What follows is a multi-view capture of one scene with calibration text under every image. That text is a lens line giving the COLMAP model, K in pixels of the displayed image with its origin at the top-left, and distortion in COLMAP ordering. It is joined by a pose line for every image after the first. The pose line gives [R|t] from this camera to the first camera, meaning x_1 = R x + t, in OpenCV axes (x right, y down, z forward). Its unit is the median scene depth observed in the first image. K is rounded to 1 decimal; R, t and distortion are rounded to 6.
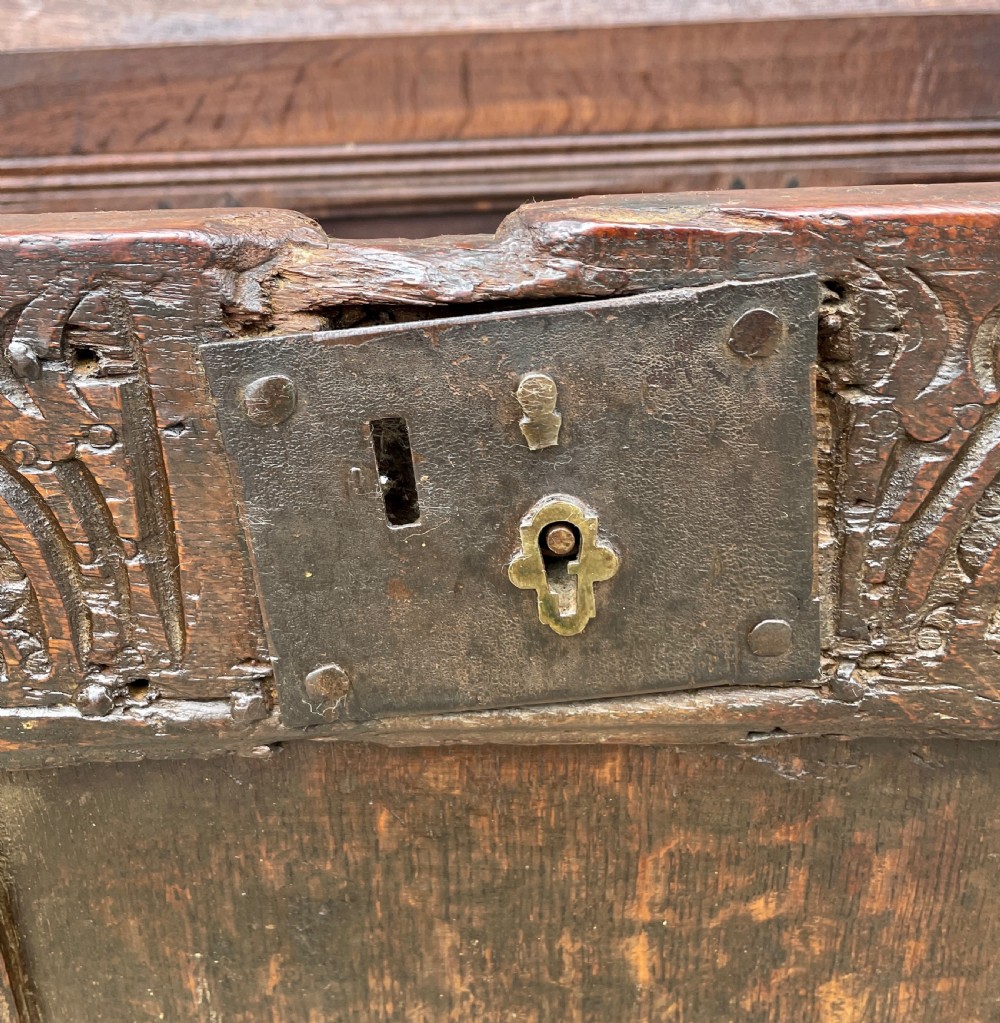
lens RADIAL K [[1129.8, 0, 474.1], [0, 1129.8, 488.8], [0, 0, 1]] dist [0.023312, 0.000000]
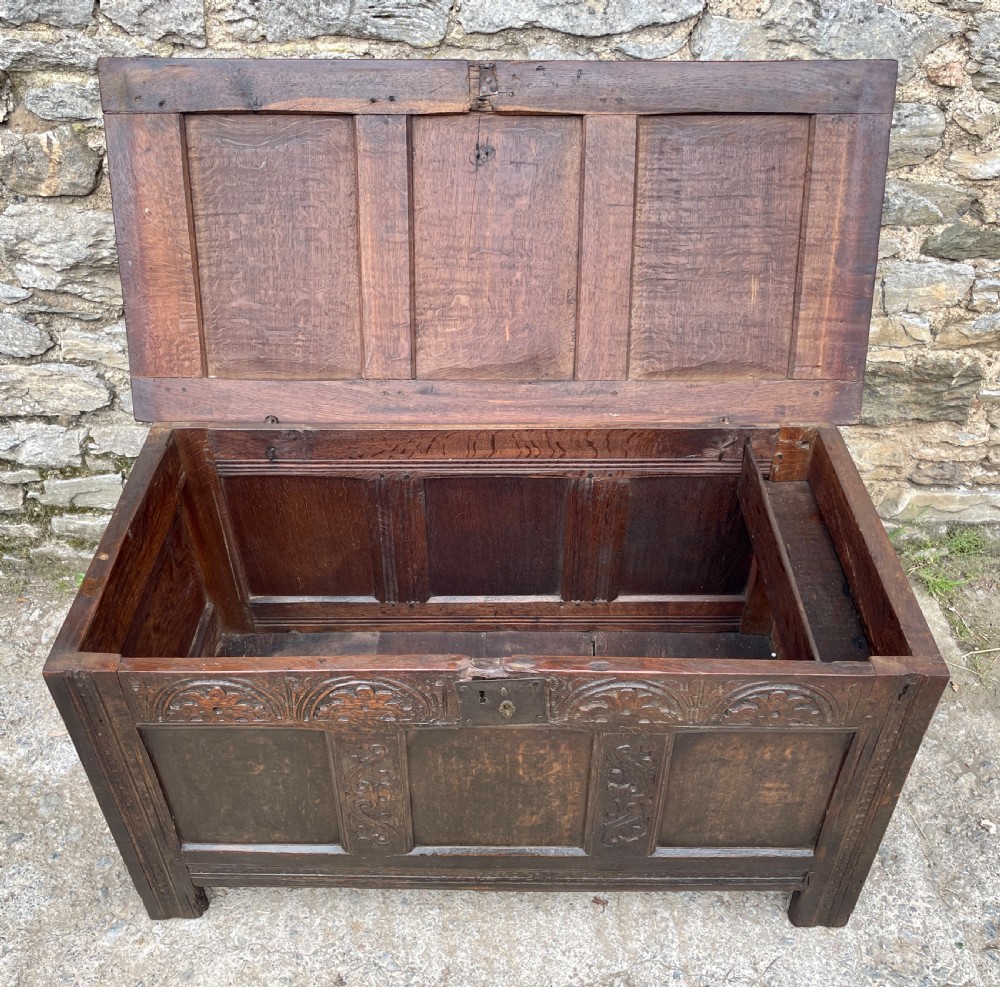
lens RADIAL K [[1004.6, 0, 491.9], [0, 1004.6, 507.6], [0, 0, 1]] dist [0.031447, 0.000000]
pose [[0.999265, 0.033225, 0.019124, -0.134155], [-0.037014, 0.966061, 0.255648, -2.136439], [-0.009981, -0.256168, 0.966581, -3.628626]]
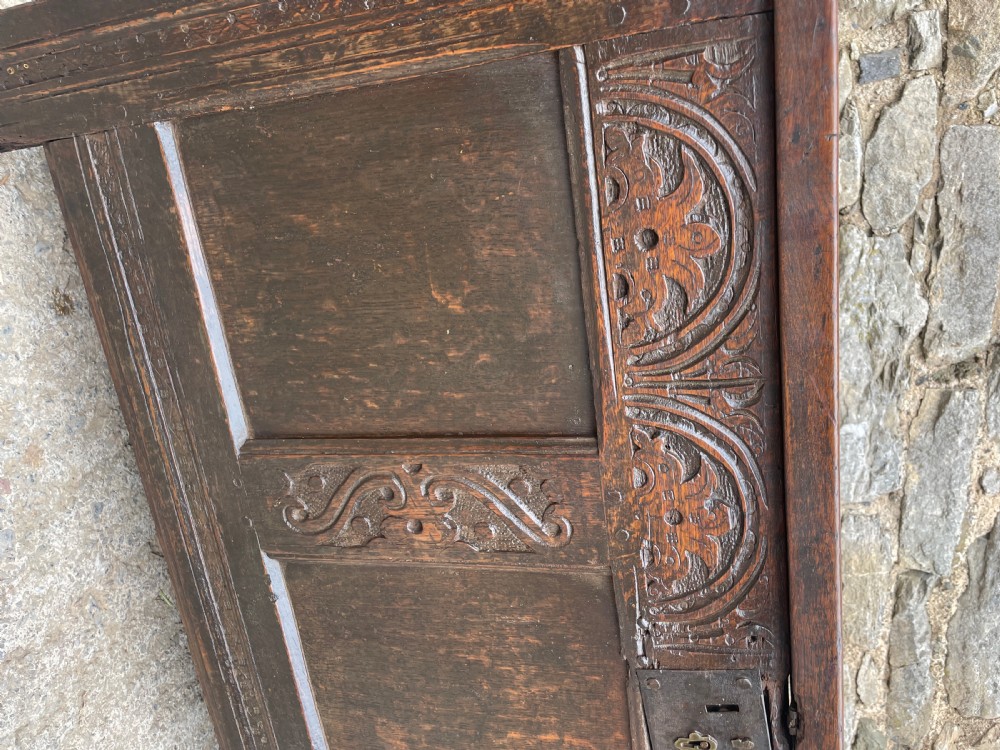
lens RADIAL K [[772.8, 0, 505.7], [0, 772.8, 364.9], [0, 0, 1]] dist [0.052051, -0.086973]
pose [[0.103933, 0.947002, 0.303949, -1.634263], [-0.985022, 0.140285, -0.100257, 0.645148], [-0.137583, -0.288976, 0.947398, -0.825447]]
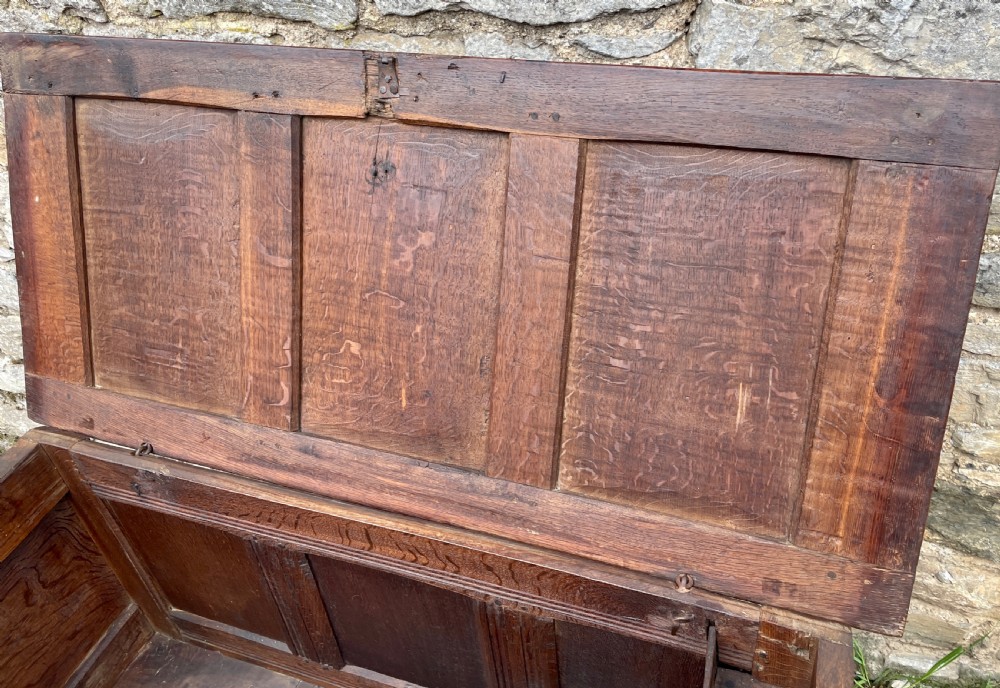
lens RADIAL K [[782.2, 0, 520.8], [0, 782.2, 292.7], [0, 0, 1]] dist [0.074019, -0.087283]
pose [[0.942802, 0.168882, -0.287408, 1.540777], [-0.105239, 0.968870, 0.224088, -2.955927], [0.316305, -0.181024, 0.931226, -0.485835]]
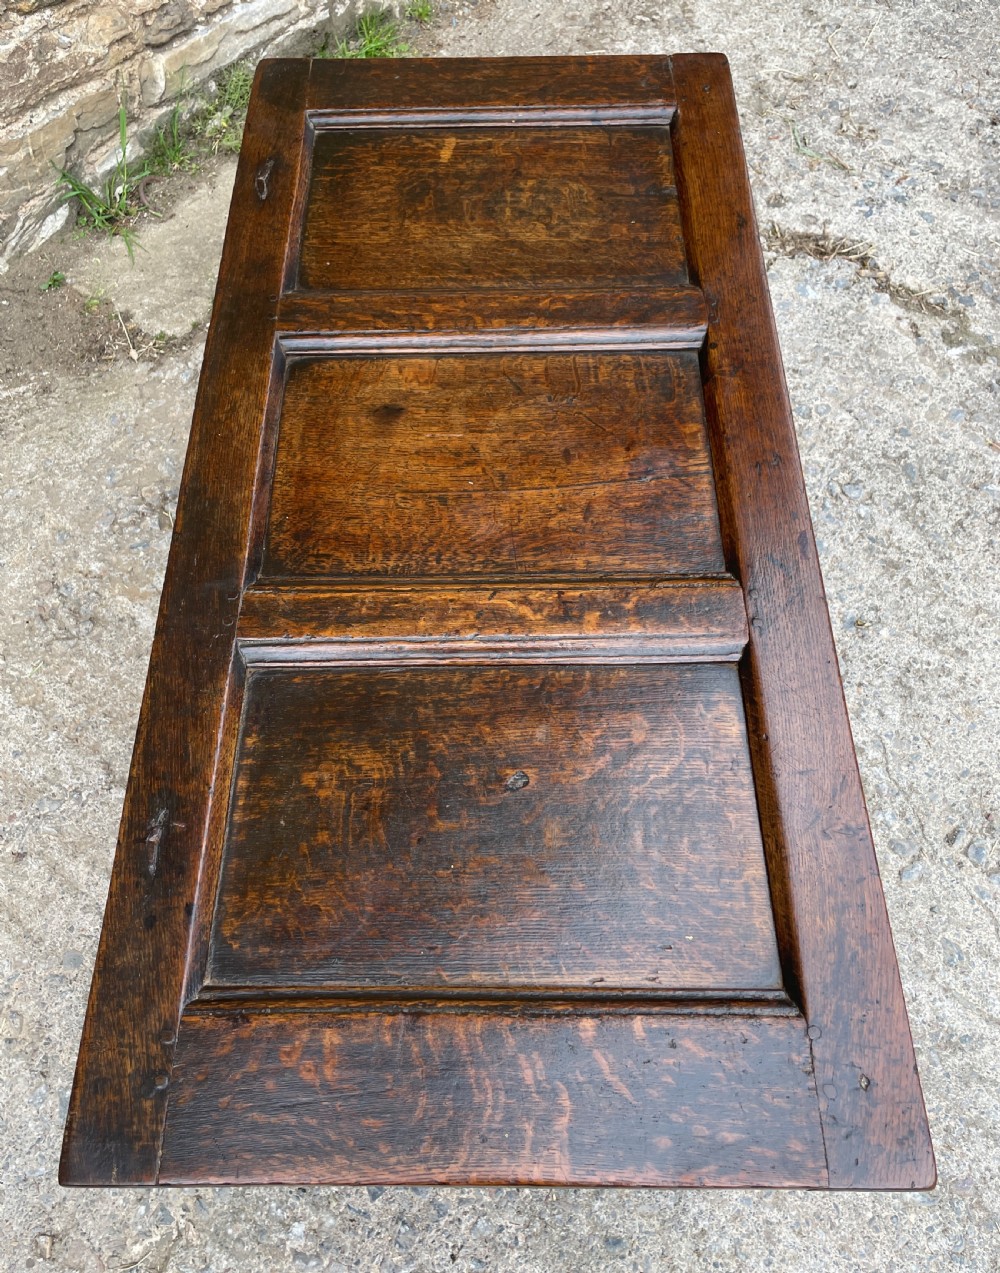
lens RADIAL K [[1082.5, 0, 491.2], [0, 1082.5, 642.5], [0, 0, 1]] dist [0.074538, -0.108361]
pose [[0.665942, -0.643807, 0.376874, -0.605951], [0.326793, 0.705897, 0.628423, -1.472883], [-0.670617, -0.295334, 0.680478, -3.793676]]
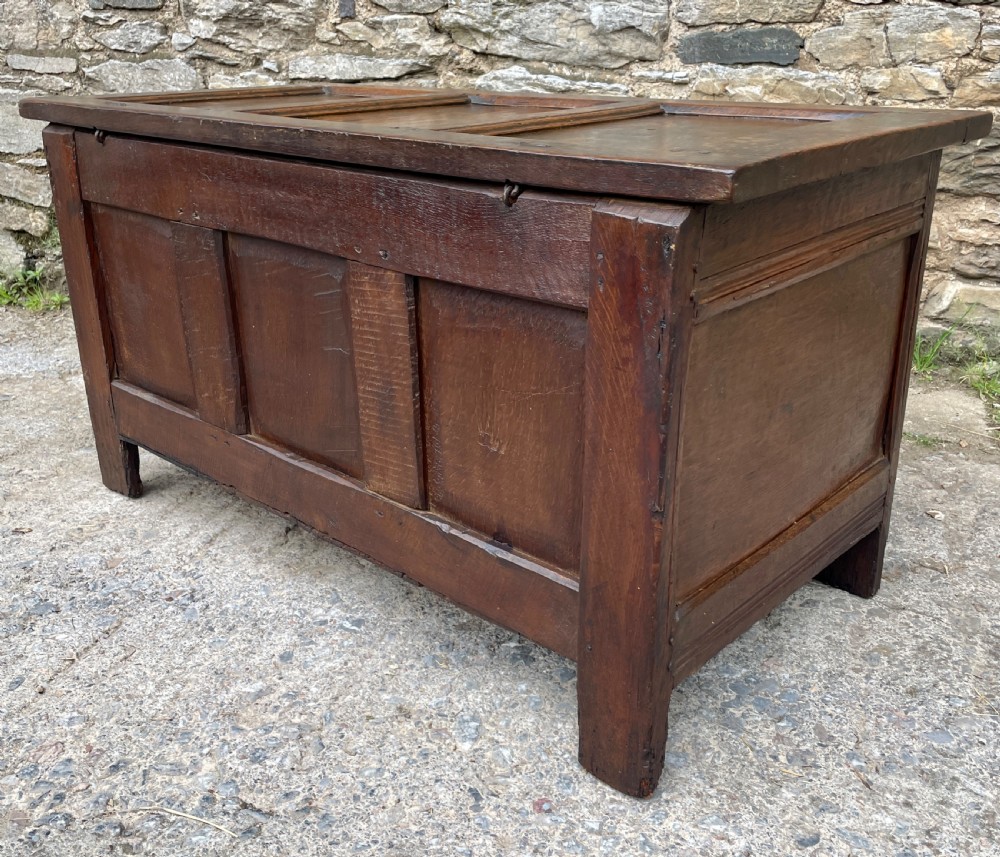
lens RADIAL K [[1036.2, 0, 483.5], [0, 1036.2, 411.2], [0, 0, 1]] dist [0.030256, 0.000000]
pose [[0.936364, 0.136315, -0.323483, 2.769844], [-0.151812, 0.988141, -0.023039, 1.460039], [0.316506, 0.070682, 0.945954, -4.437739]]
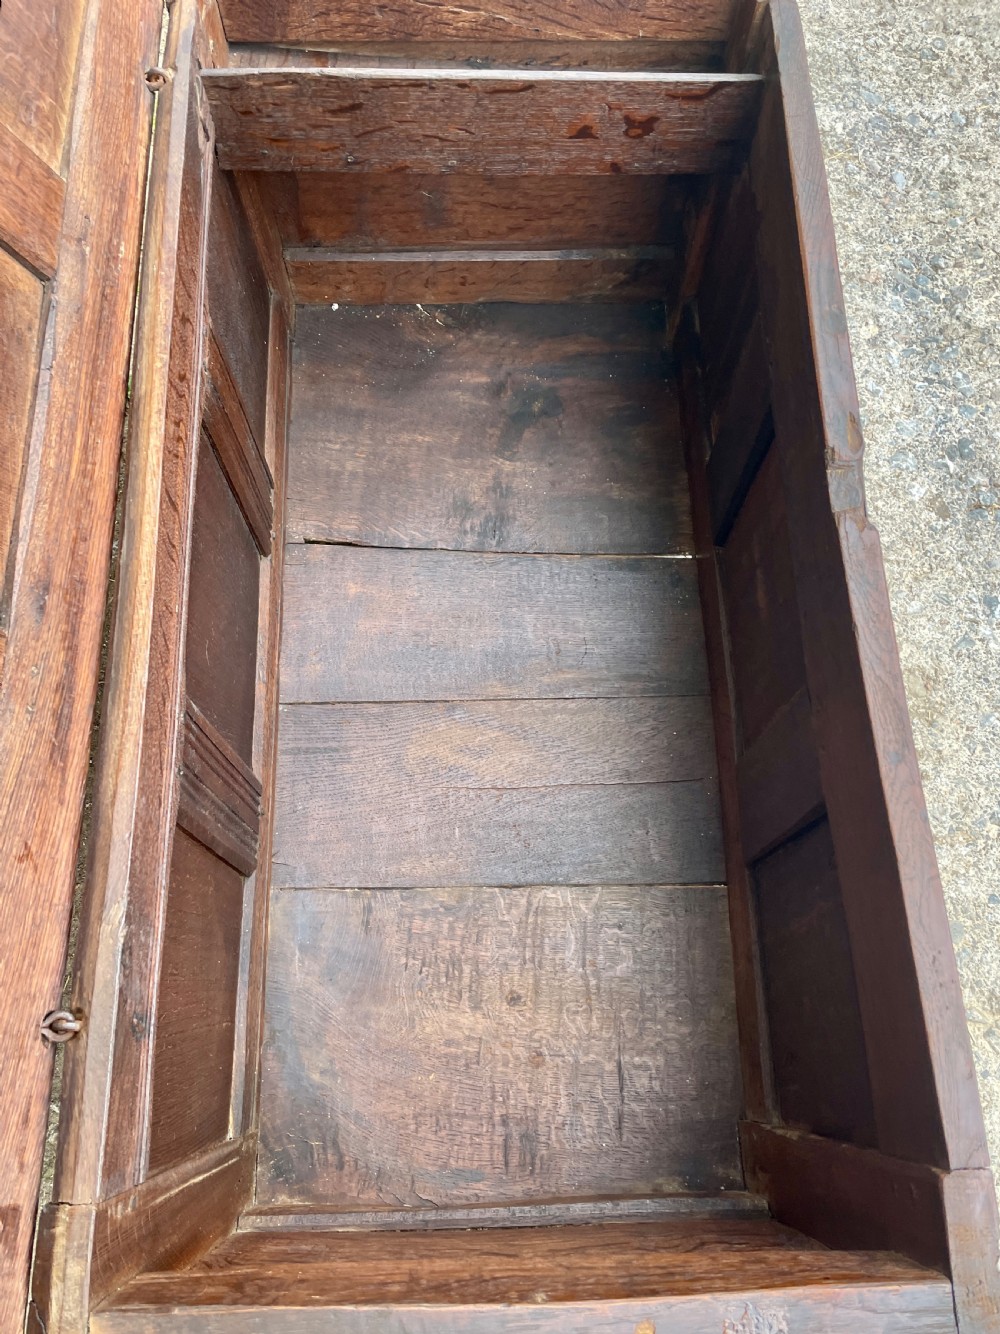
lens RADIAL K [[1030.9, 0, 466.7], [0, 1030.9, 687.2], [0, 0, 1]] dist [0.052051, -0.086973]
pose [[-0.012705, -0.935033, 0.354334, -1.548754], [0.422875, 0.316089, 0.849273, -2.866906], [-0.906099, 0.160629, 0.391386, 0.757331]]
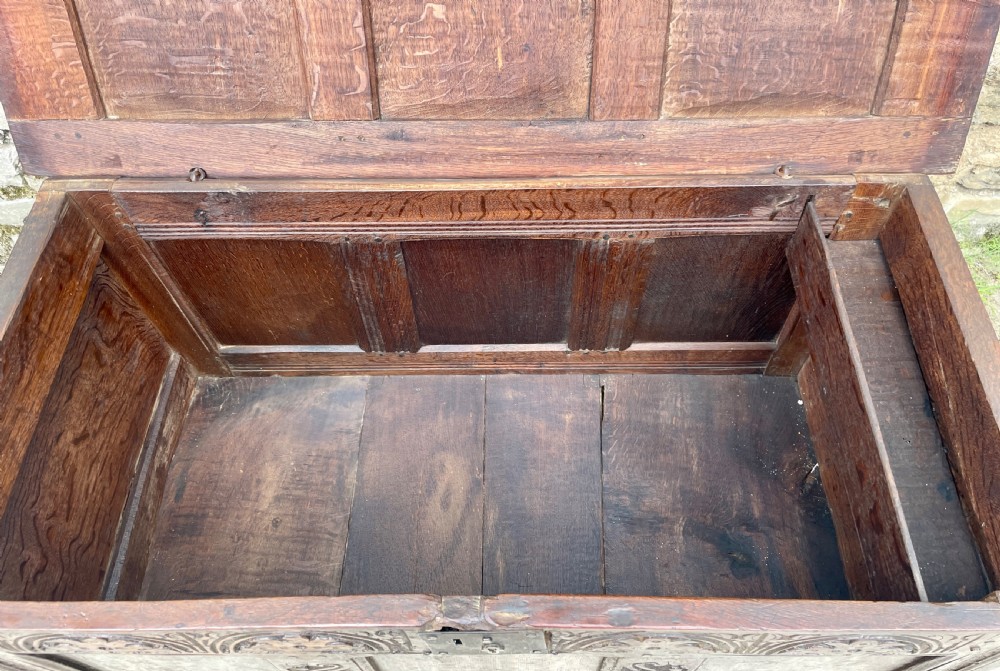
lens RADIAL K [[761.8, 0, 510.0], [0, 761.8, 300.5], [0, 0, 1]] dist [0.057810, -0.077456]
pose [[0.999595, 0.020949, 0.019245, 0.048788], [-0.027834, 0.859906, 0.509693, -2.422317], [-0.005871, -0.510022, 0.860141, -0.897586]]
